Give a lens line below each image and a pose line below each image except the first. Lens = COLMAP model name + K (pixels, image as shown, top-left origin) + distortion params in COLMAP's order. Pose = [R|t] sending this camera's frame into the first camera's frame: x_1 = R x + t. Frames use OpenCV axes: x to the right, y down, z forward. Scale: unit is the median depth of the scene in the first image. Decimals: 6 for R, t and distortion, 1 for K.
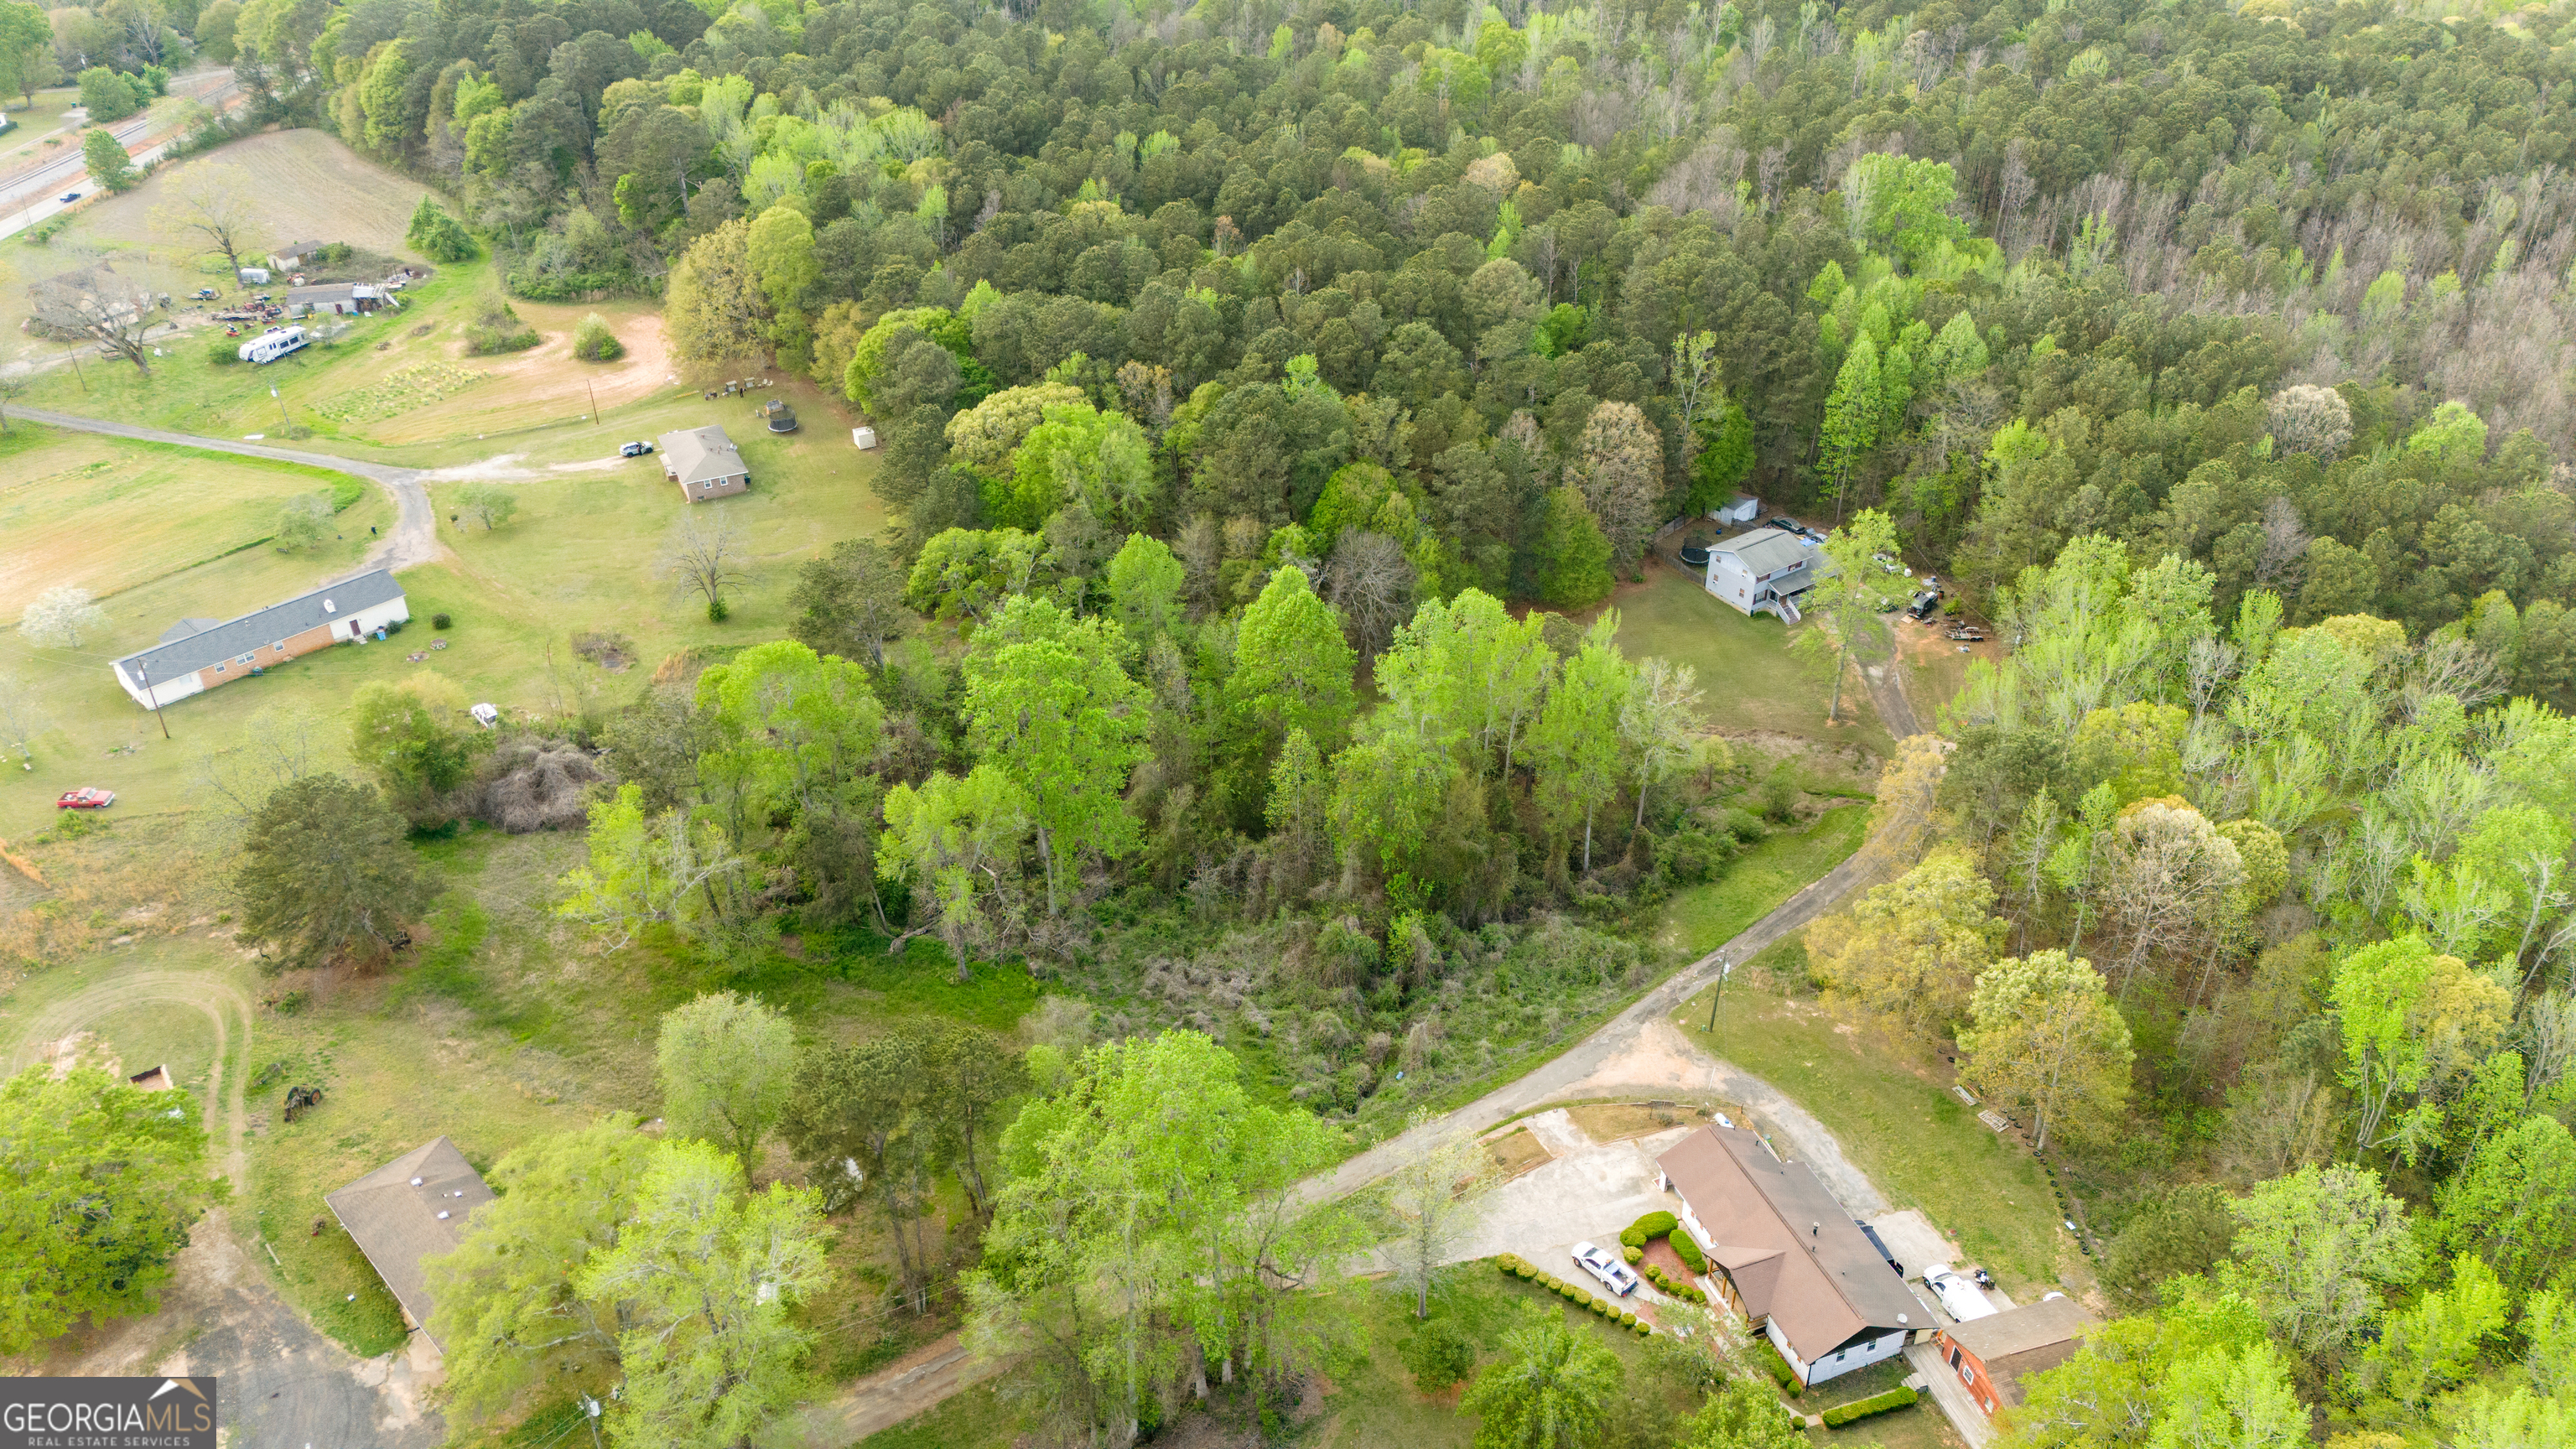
lens RADIAL K [[1973.9, 0, 1288.0], [0, 1973.9, 724.5], [0, 0, 1]] dist [0.092911, -0.056983]
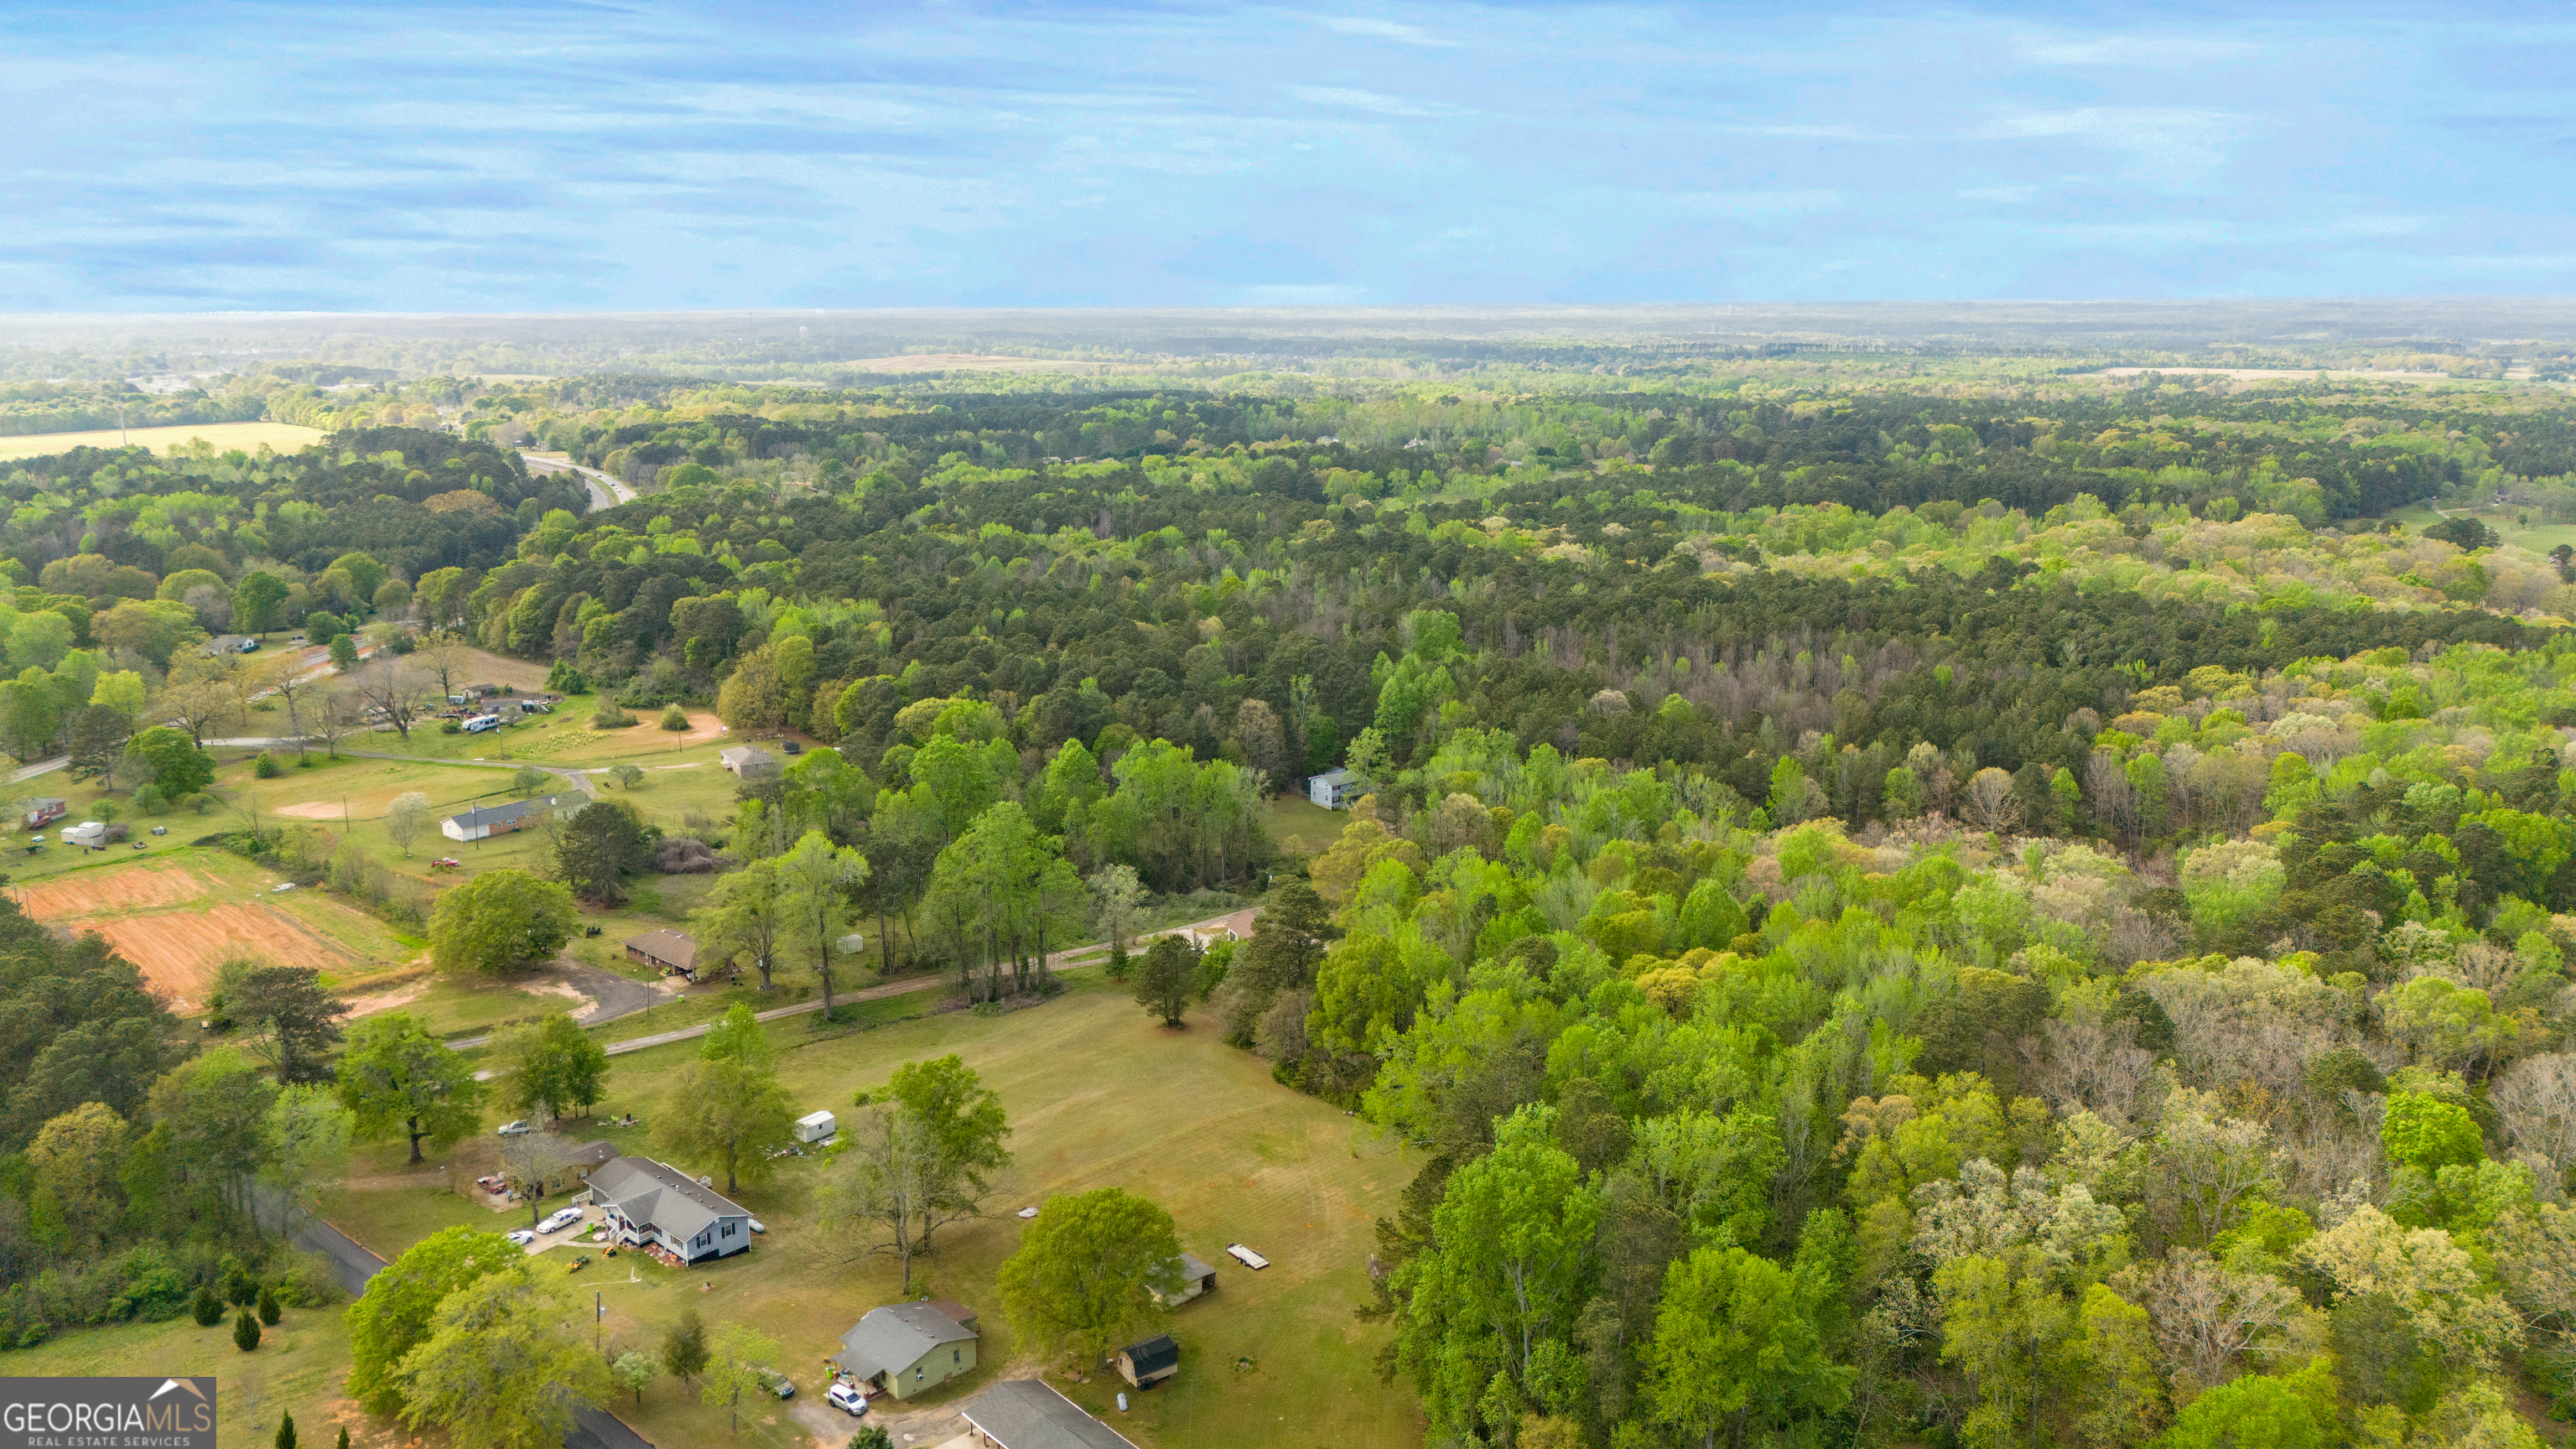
lens RADIAL K [[1973.9, 0, 1288.0], [0, 1973.9, 724.5], [0, 0, 1]] dist [0.092911, -0.056983]
pose [[0.997686, -0.004390, 0.067846, 0.054671], [0.027064, 0.941083, -0.337092, 0.393902], [-0.062369, 0.338148, 0.939024, -0.605748]]
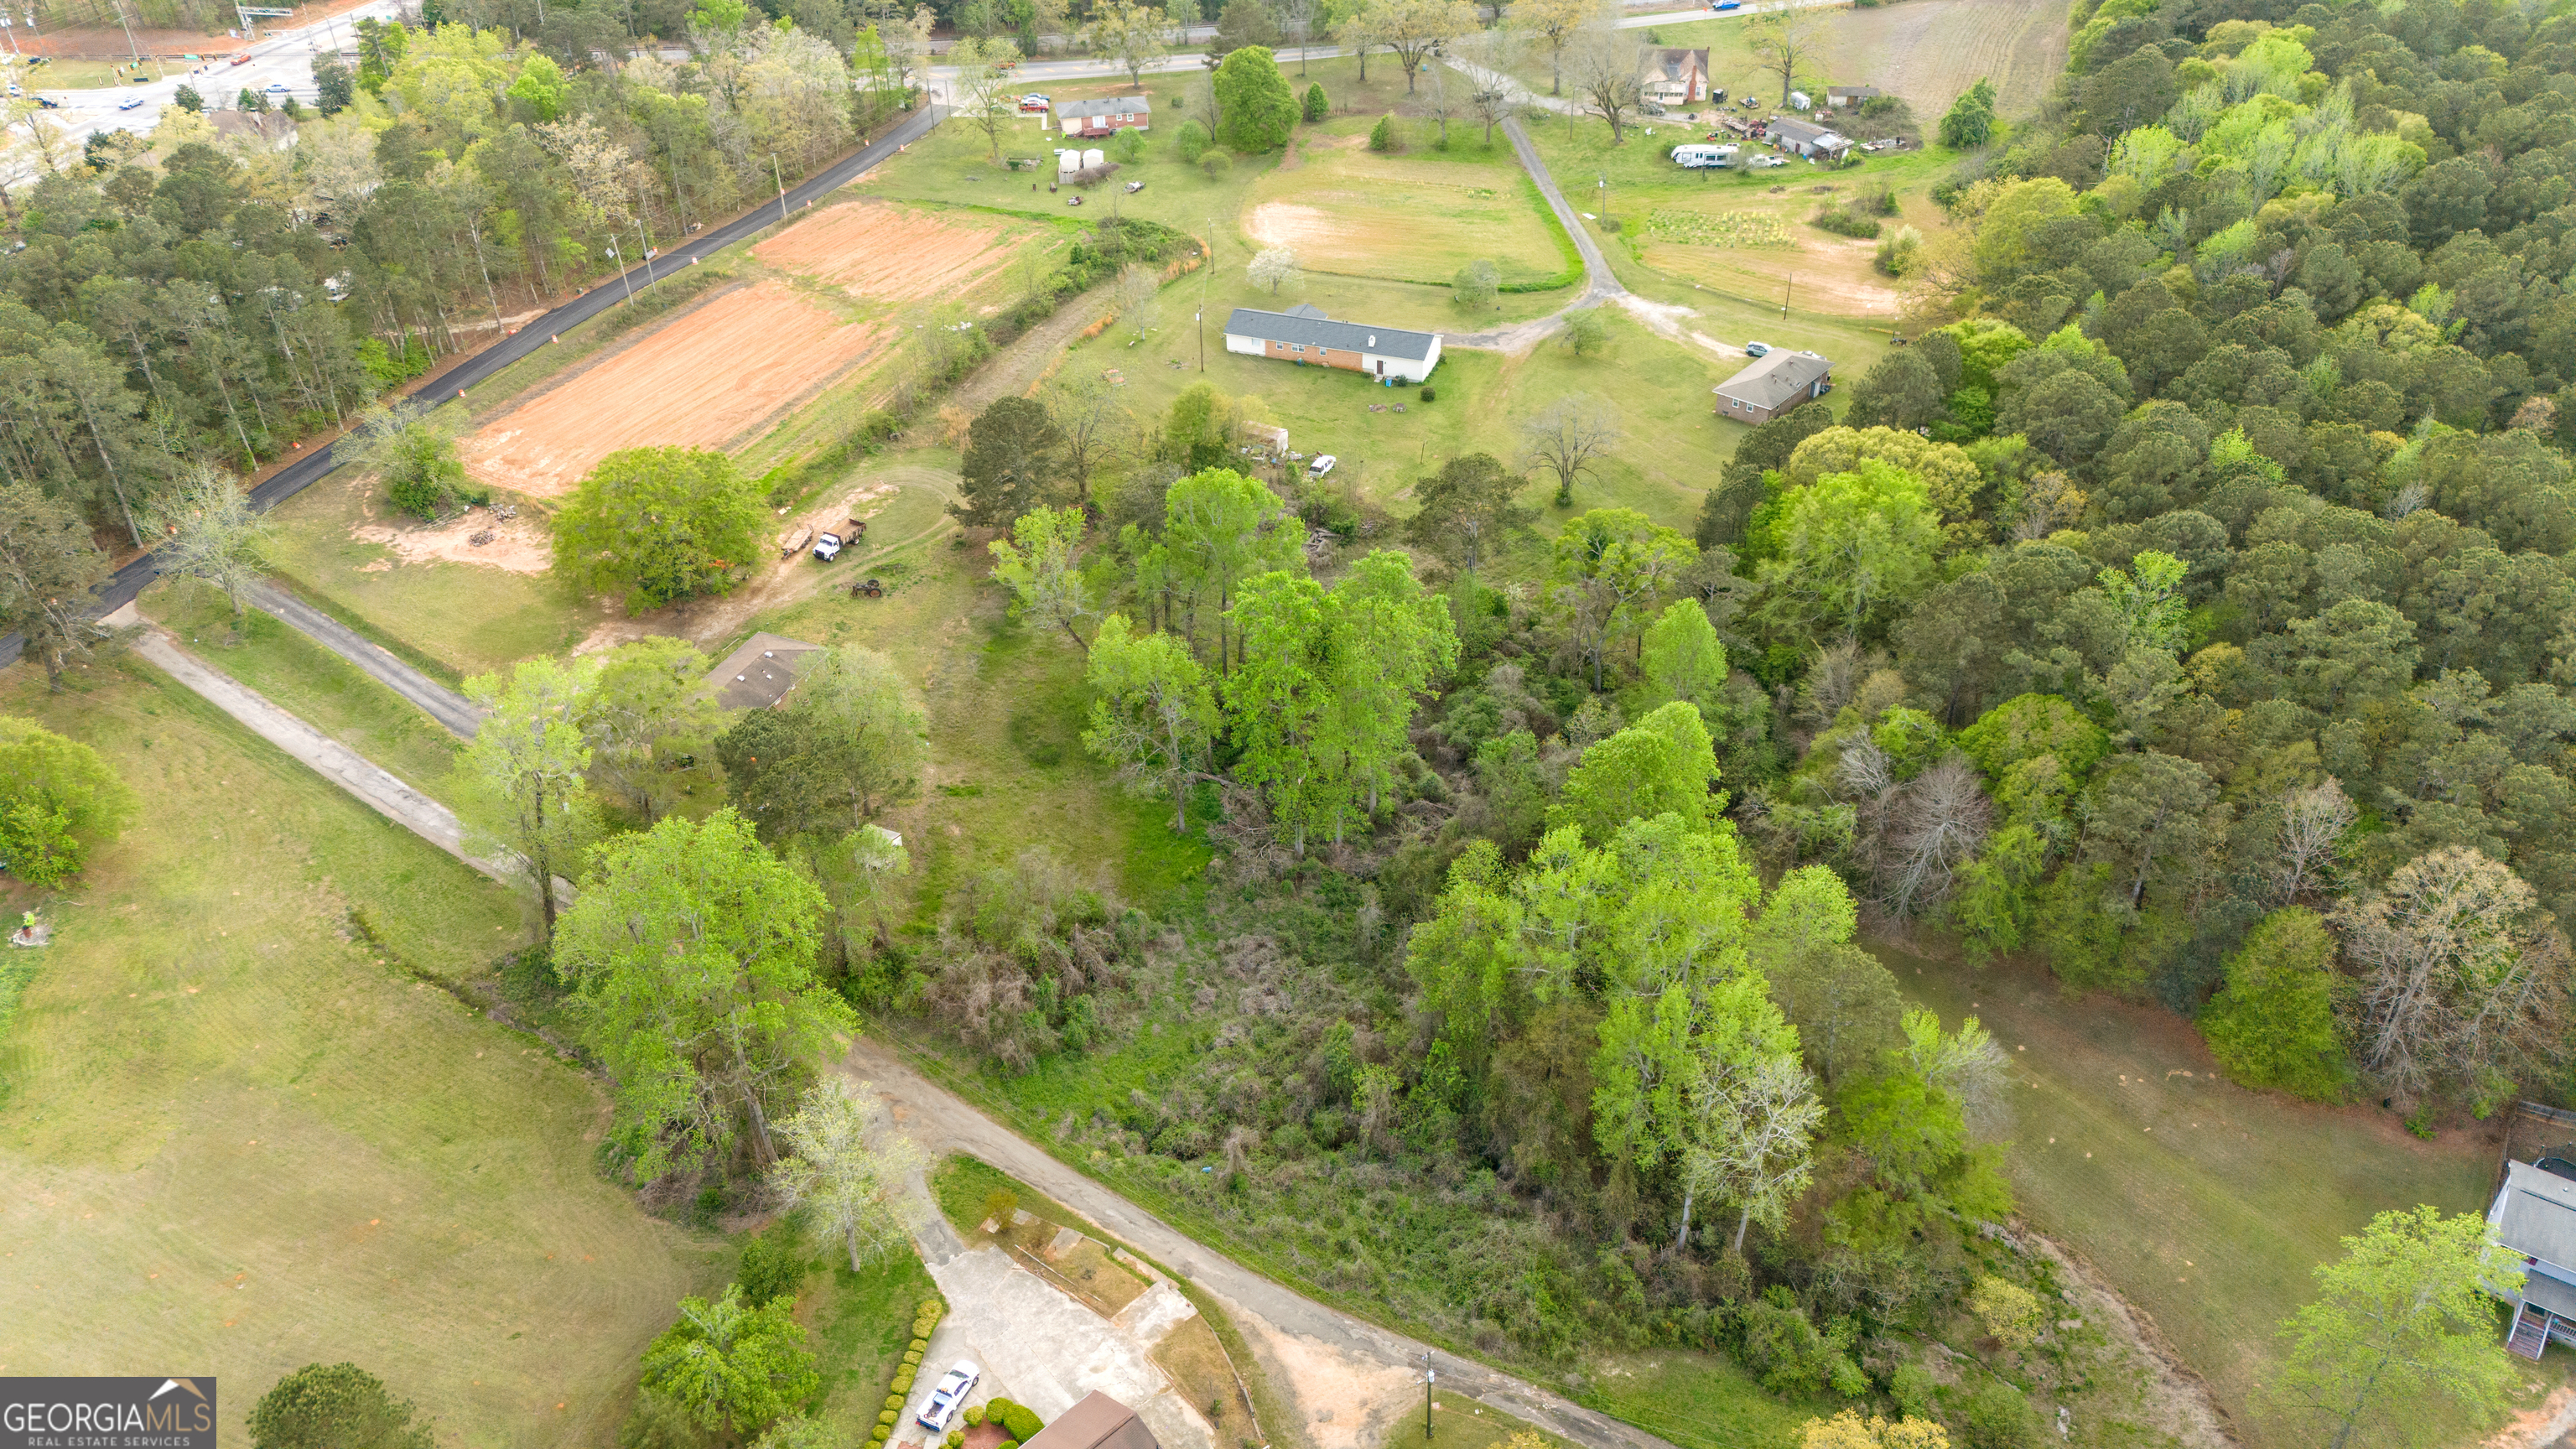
lens RADIAL K [[1973.9, 0, 1288.0], [0, 1973.9, 724.5], [0, 0, 1]] dist [0.092911, -0.056983]
pose [[0.360233, 0.529954, -0.767711, 0.413695], [-0.476413, 0.812063, 0.337023, -0.195599], [0.802036, 0.244341, 0.545009, 0.304994]]
